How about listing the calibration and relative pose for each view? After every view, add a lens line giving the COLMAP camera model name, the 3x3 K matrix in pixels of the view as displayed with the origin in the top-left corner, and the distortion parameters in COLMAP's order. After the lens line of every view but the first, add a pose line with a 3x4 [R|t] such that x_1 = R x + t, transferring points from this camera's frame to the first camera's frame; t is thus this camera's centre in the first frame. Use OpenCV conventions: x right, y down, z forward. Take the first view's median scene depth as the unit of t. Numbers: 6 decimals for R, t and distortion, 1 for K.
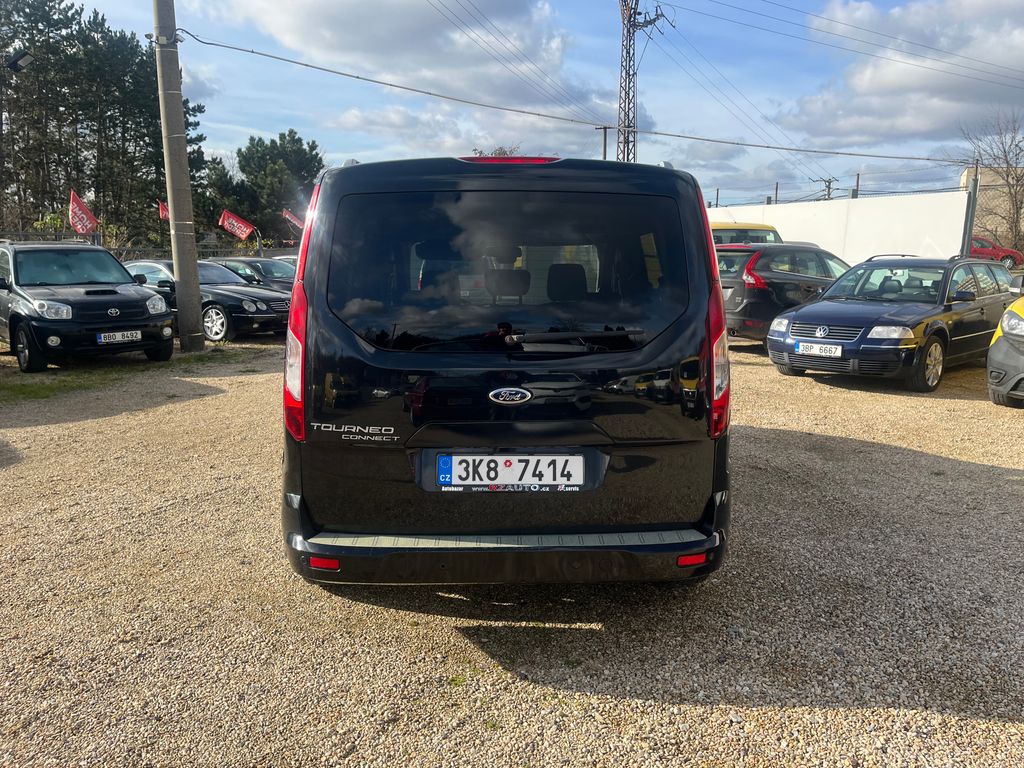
lens RADIAL K [[794.7, 0, 525.3], [0, 794.7, 385.8], [0, 0, 1]] dist [0.081528, -0.108168]
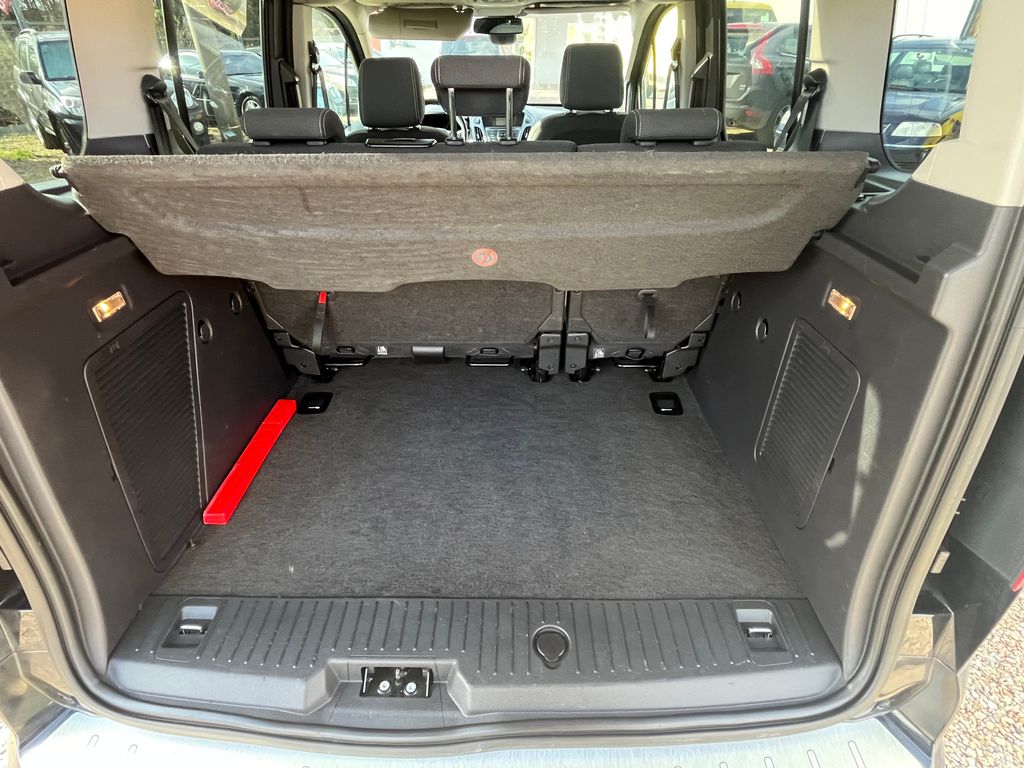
lens RADIAL K [[543.3, 0, 512.0], [0, 543.3, 384.0], [0, 0, 1]] dist [-0.002932, -0.000992]
pose [[0.999311, 0.010486, -0.035614, 0.003414], [0.004266, 0.920497, 0.390726, -0.033006], [0.036880, -0.390609, 0.919818, 0.221634]]
